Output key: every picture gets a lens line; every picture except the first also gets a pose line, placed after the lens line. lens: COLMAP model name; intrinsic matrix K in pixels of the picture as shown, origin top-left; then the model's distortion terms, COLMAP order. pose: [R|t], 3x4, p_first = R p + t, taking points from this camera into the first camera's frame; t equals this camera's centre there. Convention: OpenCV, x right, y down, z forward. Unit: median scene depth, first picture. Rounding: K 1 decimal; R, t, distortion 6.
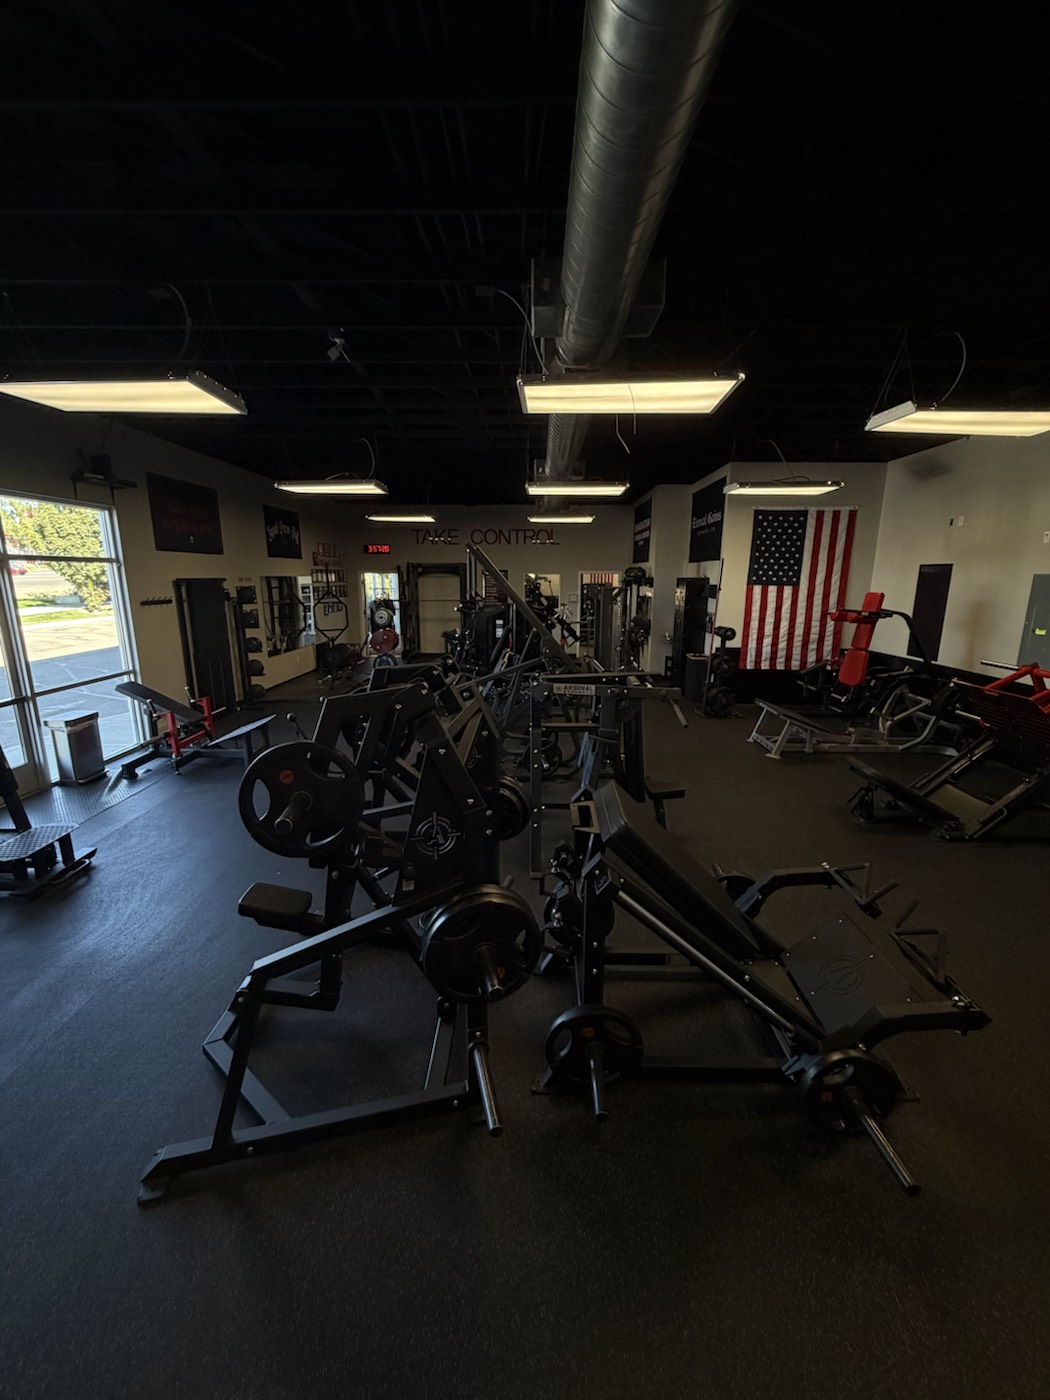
lens RADIAL K [[555.6, 0, 525.0], [0, 555.6, 700.0], [0, 0, 1]] dist [-0.001536, 0.000091]
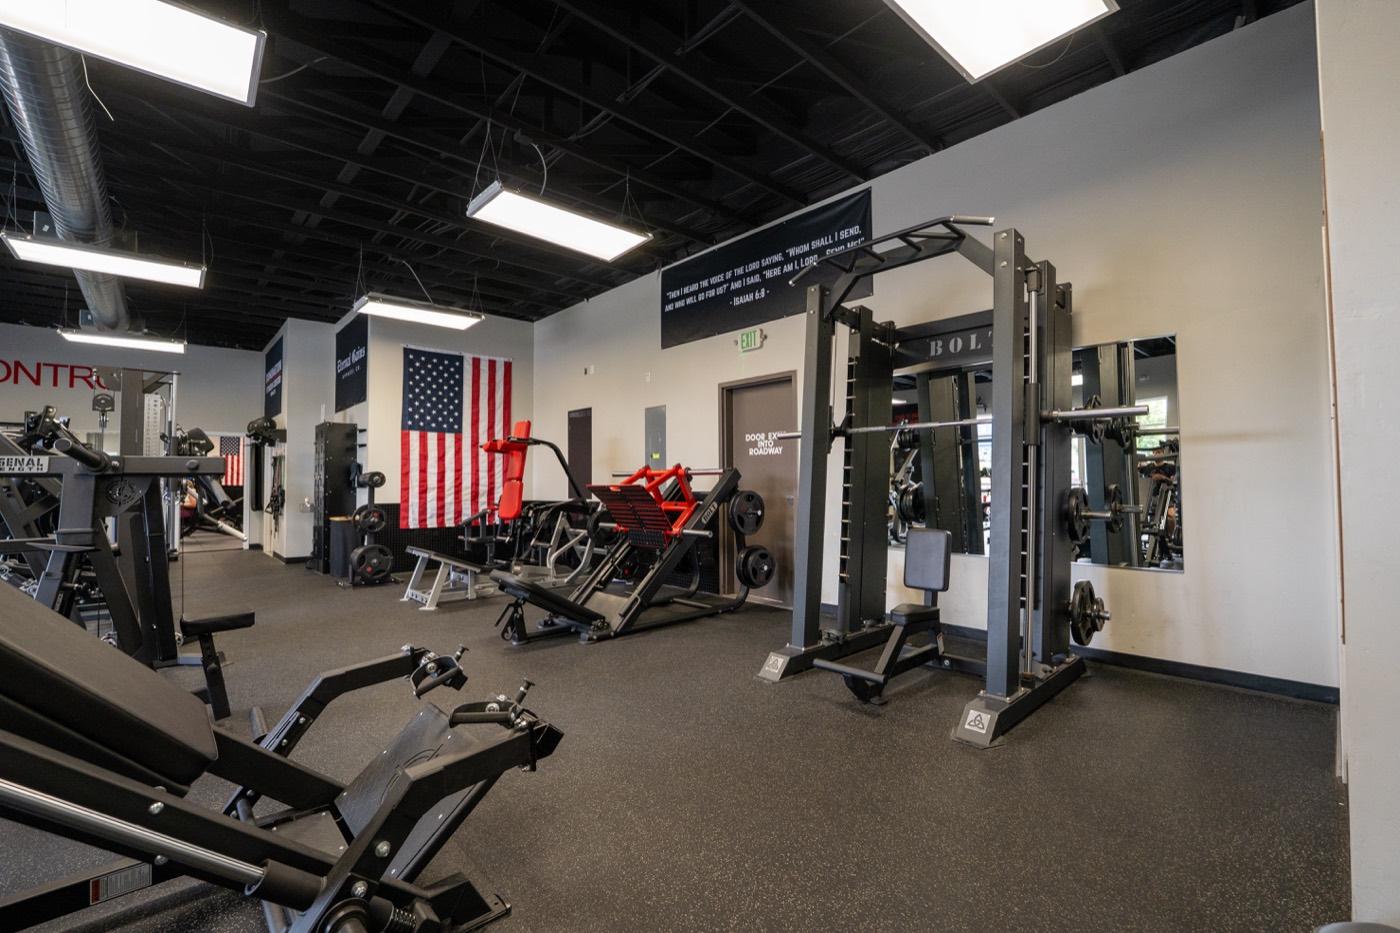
lens RADIAL K [[602.5, 0, 701.3], [0, 602.5, 463.9], [0, 0, 1]] dist [-0.021620, 0.000071]
pose [[0.723837, 0.013901, 0.689831, 0.121735], [0.160430, 0.969004, -0.187865, 0.117628], [-0.671060, 0.246654, 0.699171, 0.066267]]
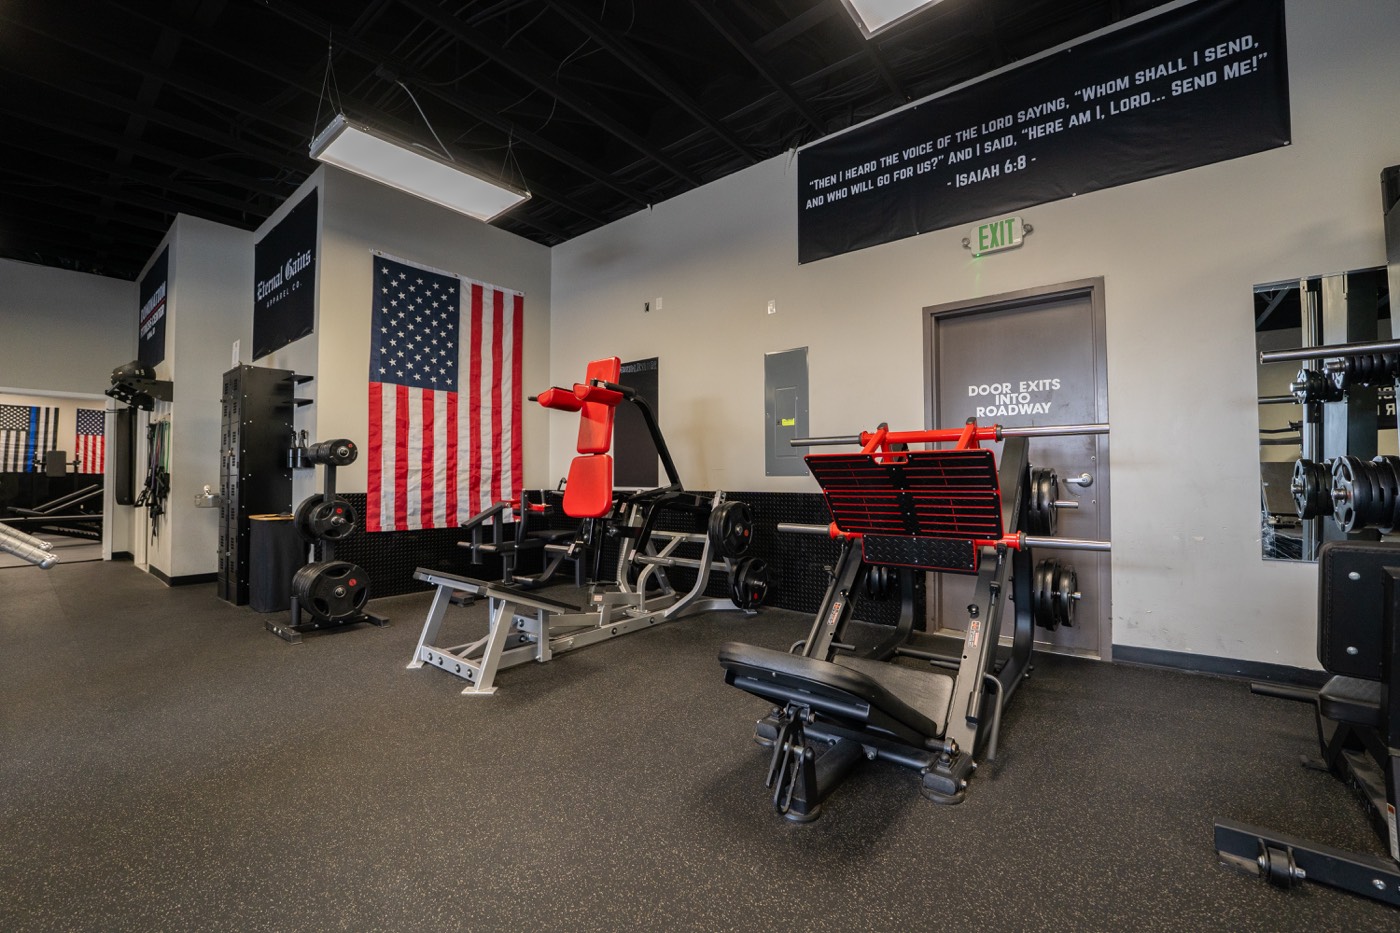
lens RADIAL K [[569.0, 0, 697.2], [0, 569.0, 461.7], [0, 0, 1]] dist [-0.032508, 0.005199]
pose [[0.609016, 0.016765, 0.792980, 0.191963], [0.178990, 0.971082, -0.157997, 0.027186], [-0.772698, 0.238158, 0.588404, 0.543938]]
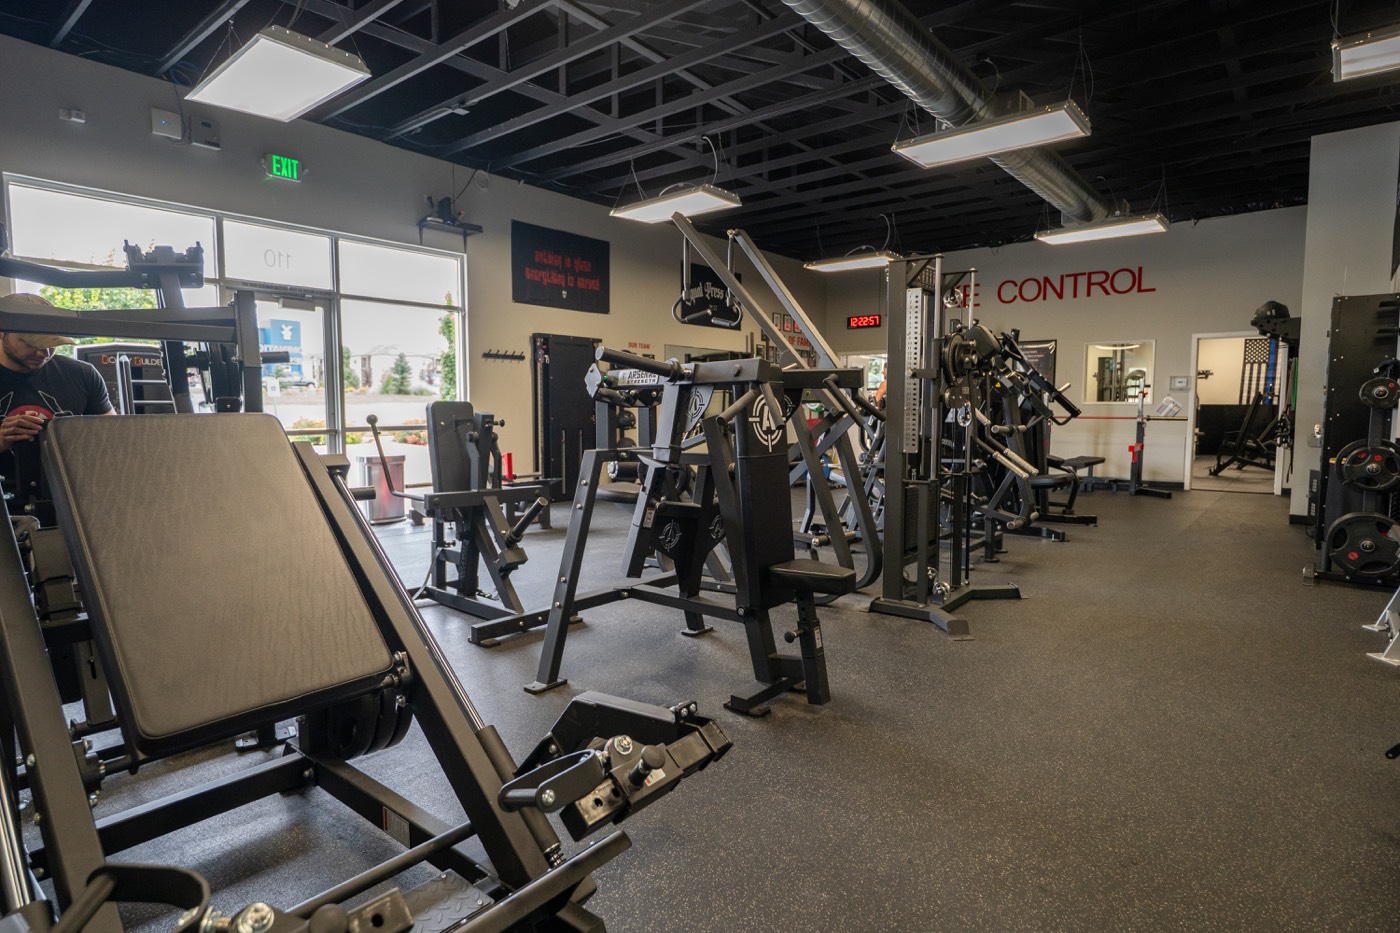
lens RADIAL K [[752.3, 0, 700.0], [0, 752.3, 466.5], [0, 0, 1]] dist [-0.001020, 0.000089]
pose [[0.783314, 0.047341, -0.619822, 0.367423], [-0.134967, 0.986262, -0.095239, 0.077623], [0.606798, 0.158258, 0.778942, 0.260701]]
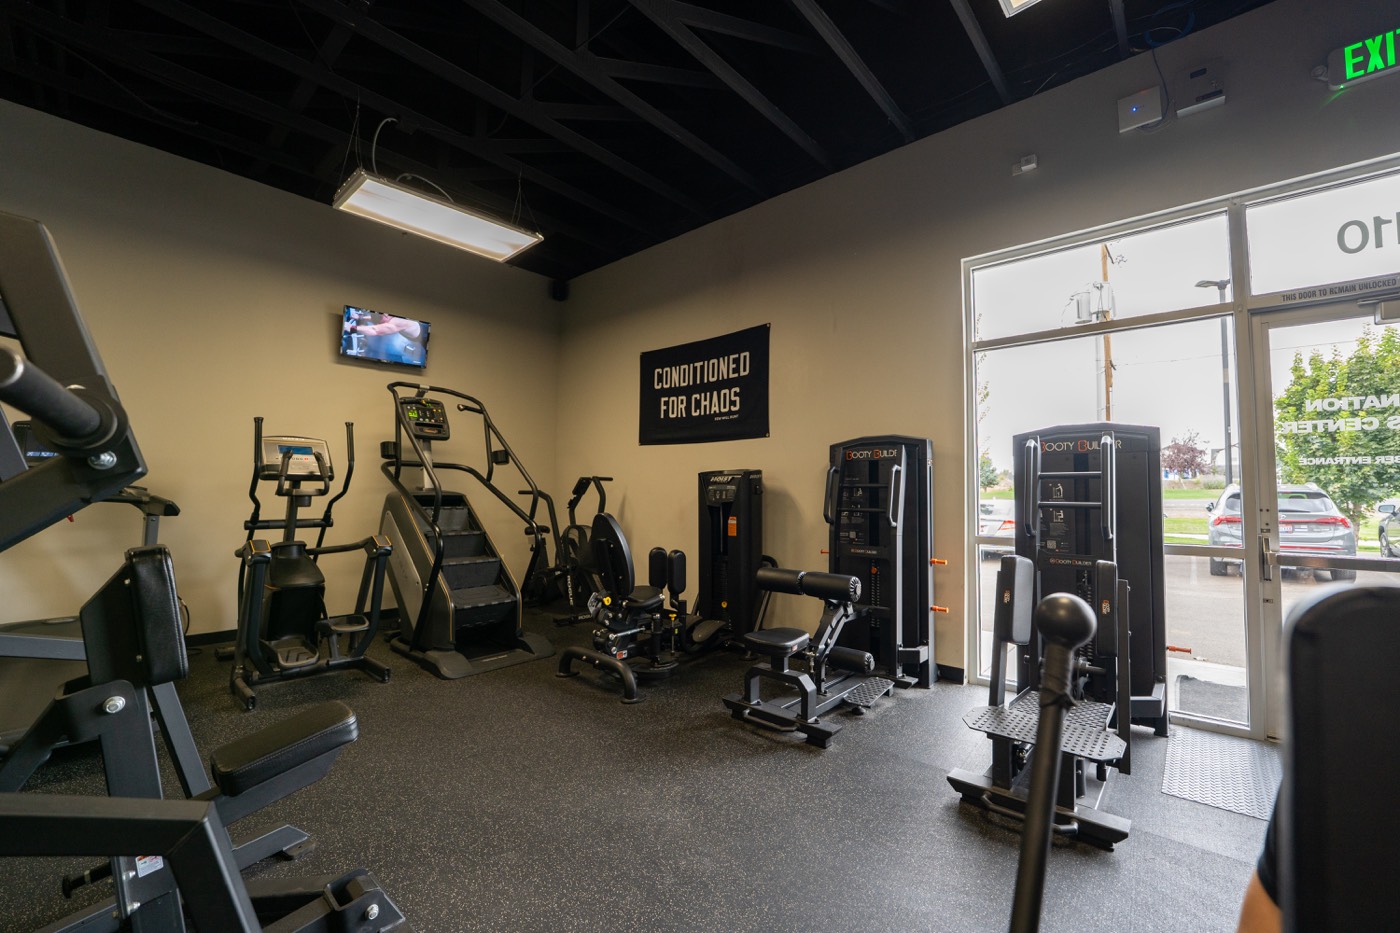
lens RADIAL K [[569.0, 0, 697.2], [0, 569.0, 461.7], [0, 0, 1]] dist [-0.032508, 0.005199]
pose [[-0.656719, -0.041643, -0.752984, -0.106693], [-0.170642, 0.980783, 0.094586, -0.009945], [0.734575, 0.190607, -0.651205, 0.584471]]
